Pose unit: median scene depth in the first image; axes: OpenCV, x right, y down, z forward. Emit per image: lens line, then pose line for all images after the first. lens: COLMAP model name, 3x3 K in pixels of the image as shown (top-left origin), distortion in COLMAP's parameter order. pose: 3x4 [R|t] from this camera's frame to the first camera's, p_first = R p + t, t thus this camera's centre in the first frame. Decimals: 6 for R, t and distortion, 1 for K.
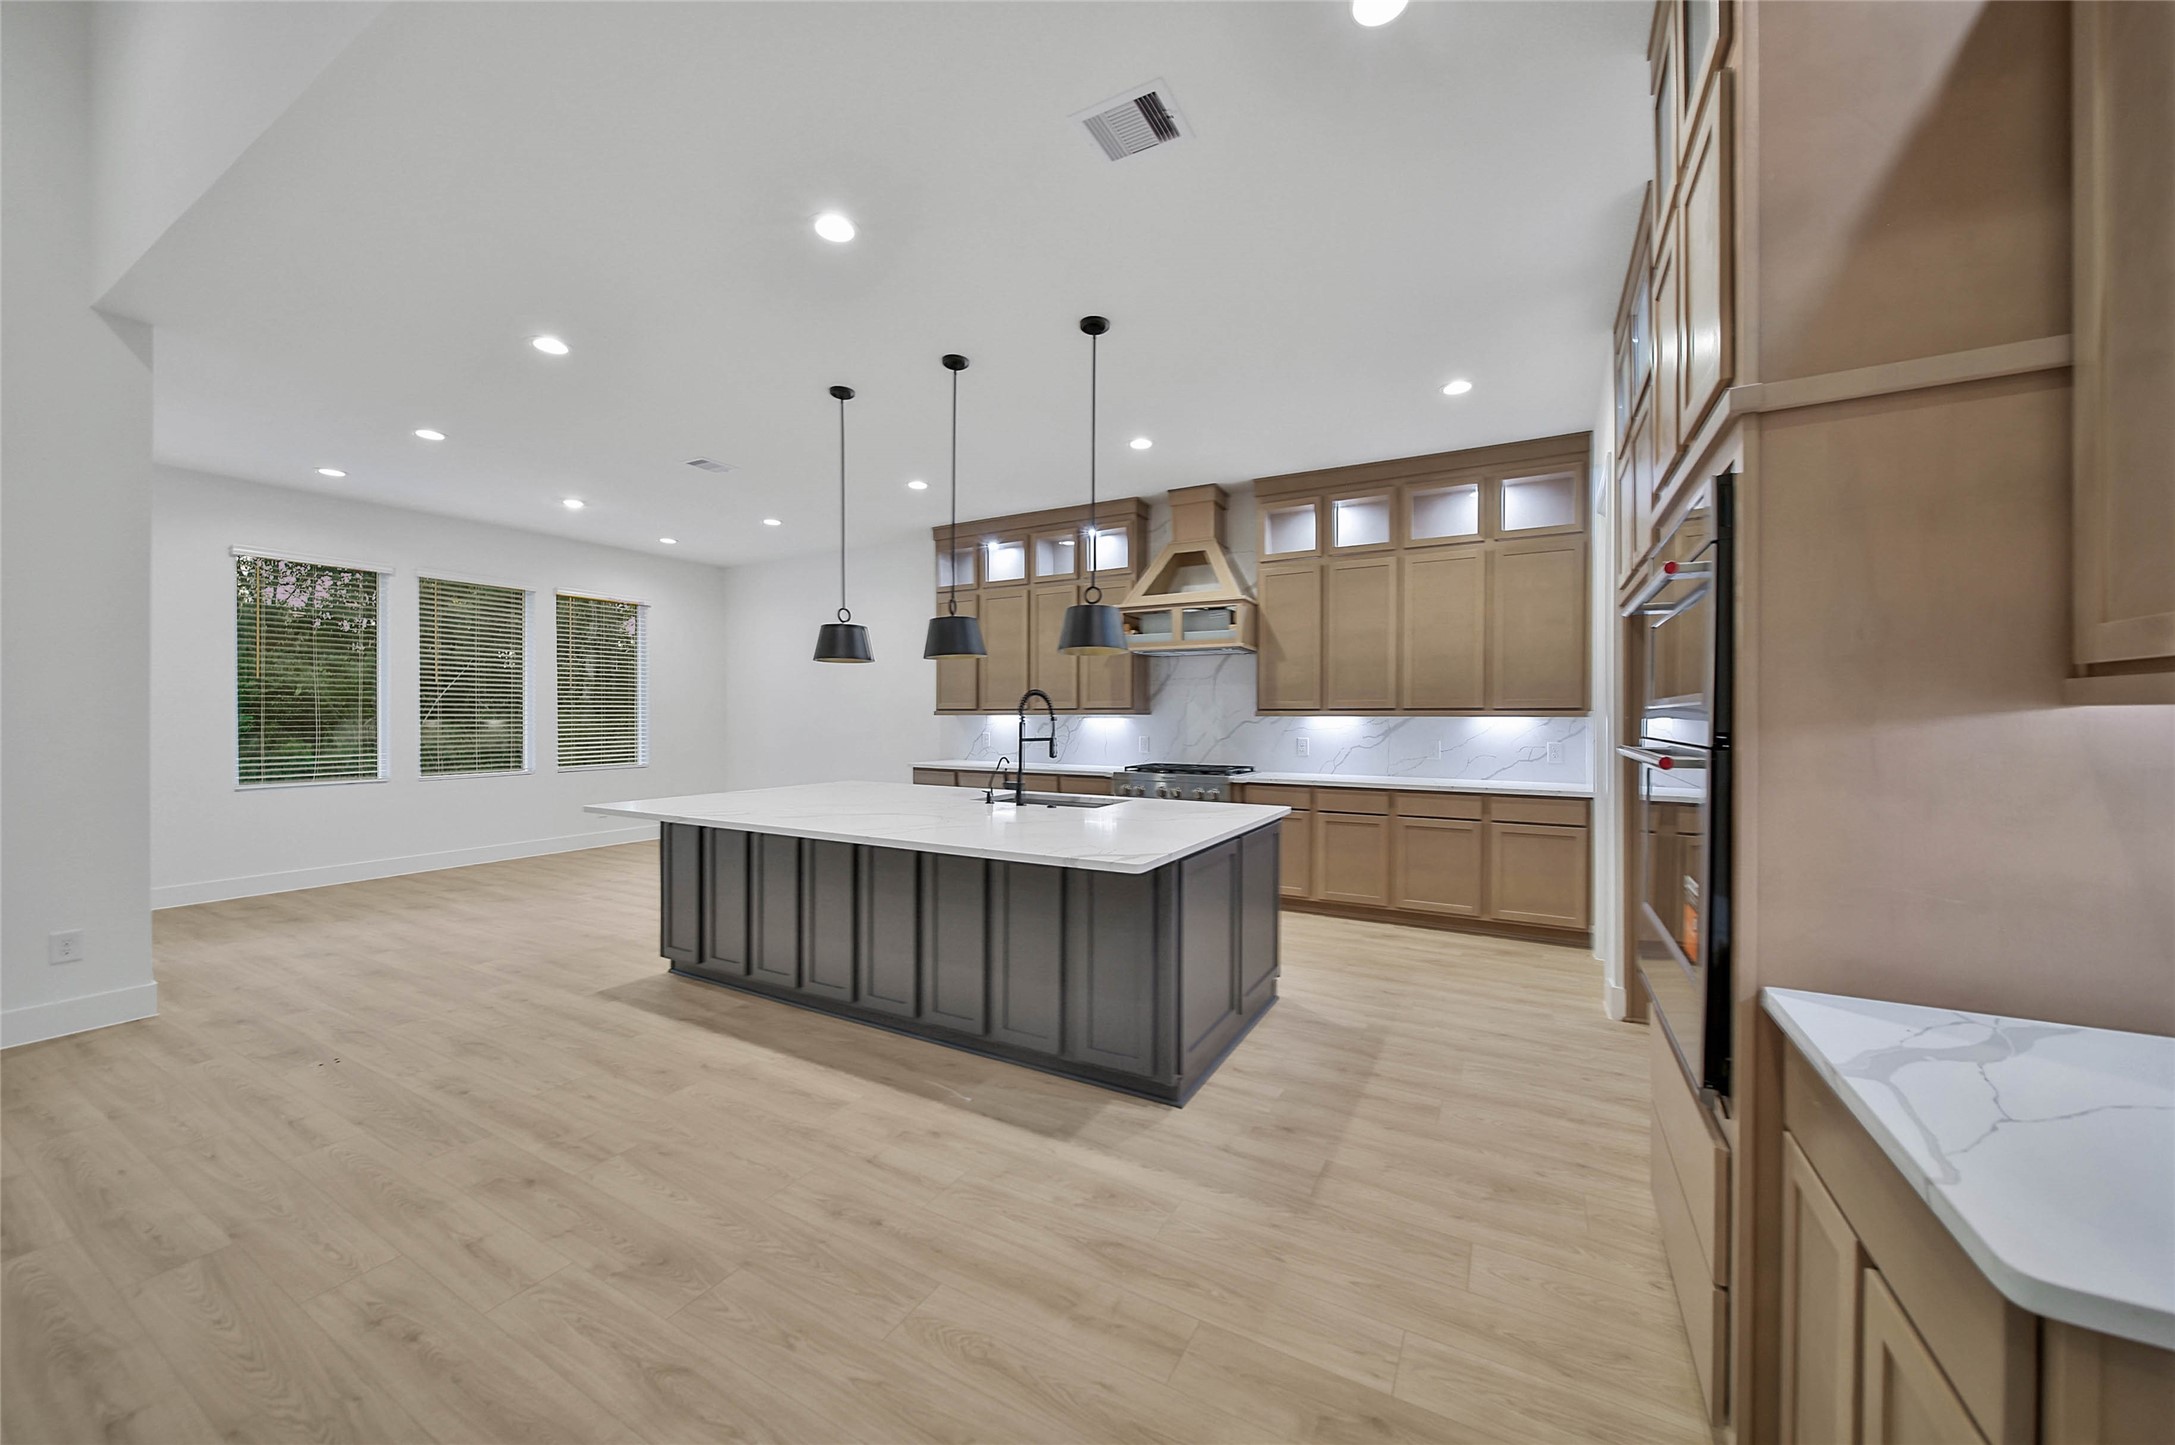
lens RADIAL K [[762.4, 0, 1102.0], [0, 762.4, 732.1], [0, 0, 1]] dist [0.003399, -0.001287]
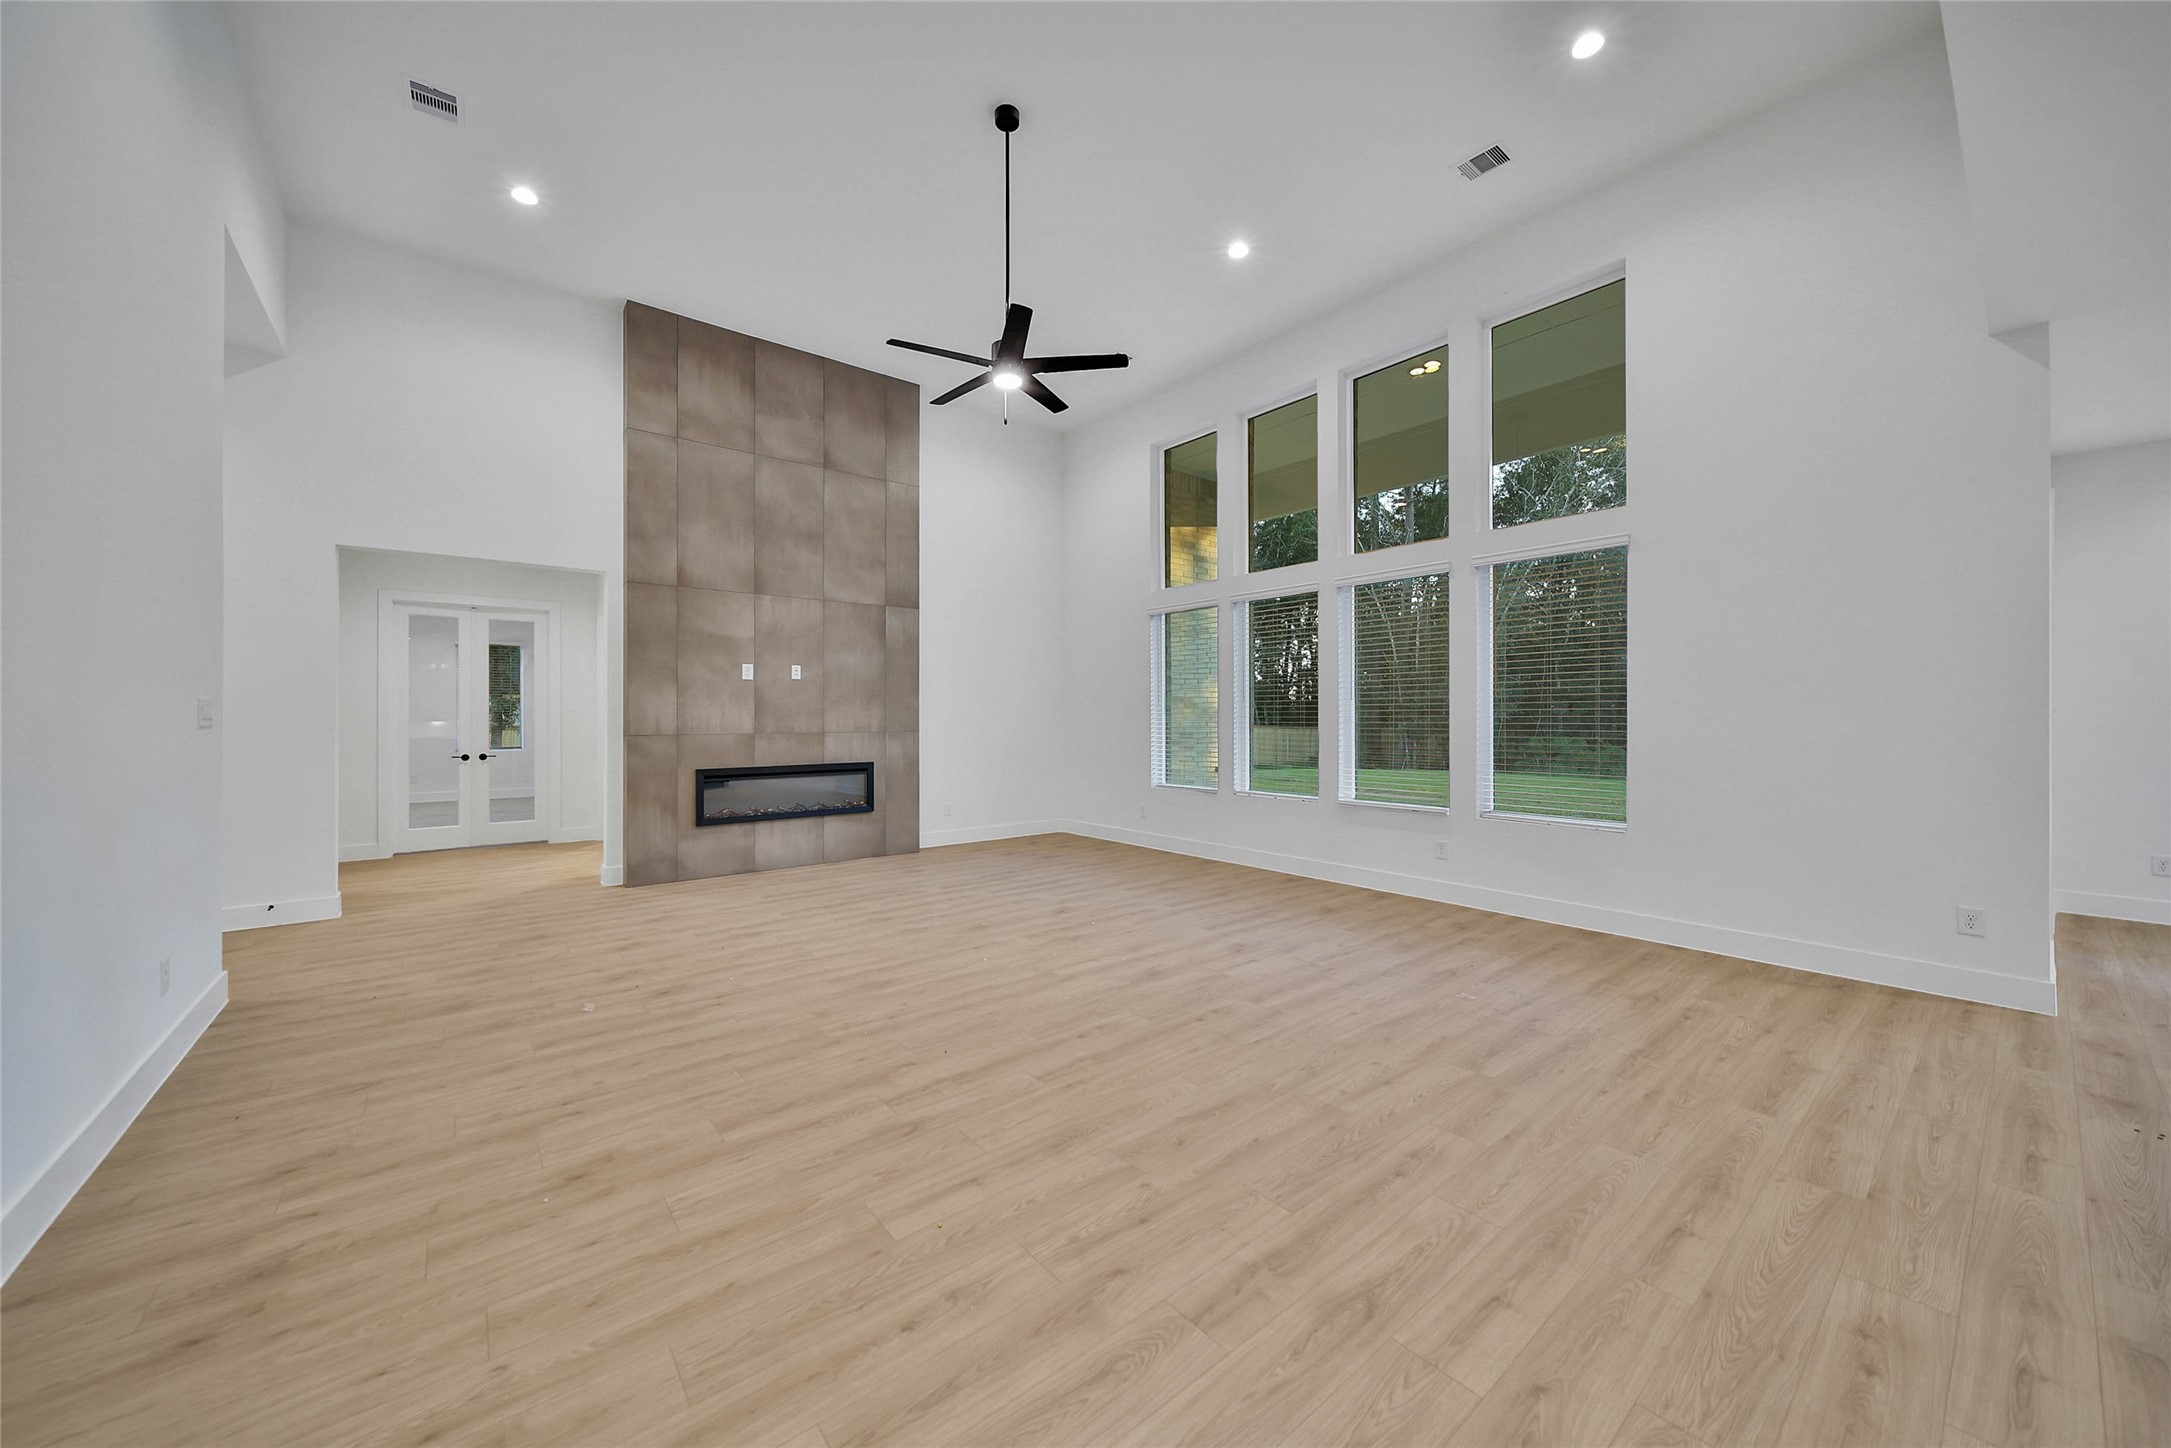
lens RADIAL K [[761.0, 0, 1093.7], [0, 761.0, 727.0], [0, 0, 1]] dist [0.003399, -0.001287]
pose [[-0.374908, 0.003971, -0.927054, 0.317472], [-0.007711, 0.999943, 0.007402, -0.009282], [0.927030, 0.009924, -0.374856, 0.422760]]
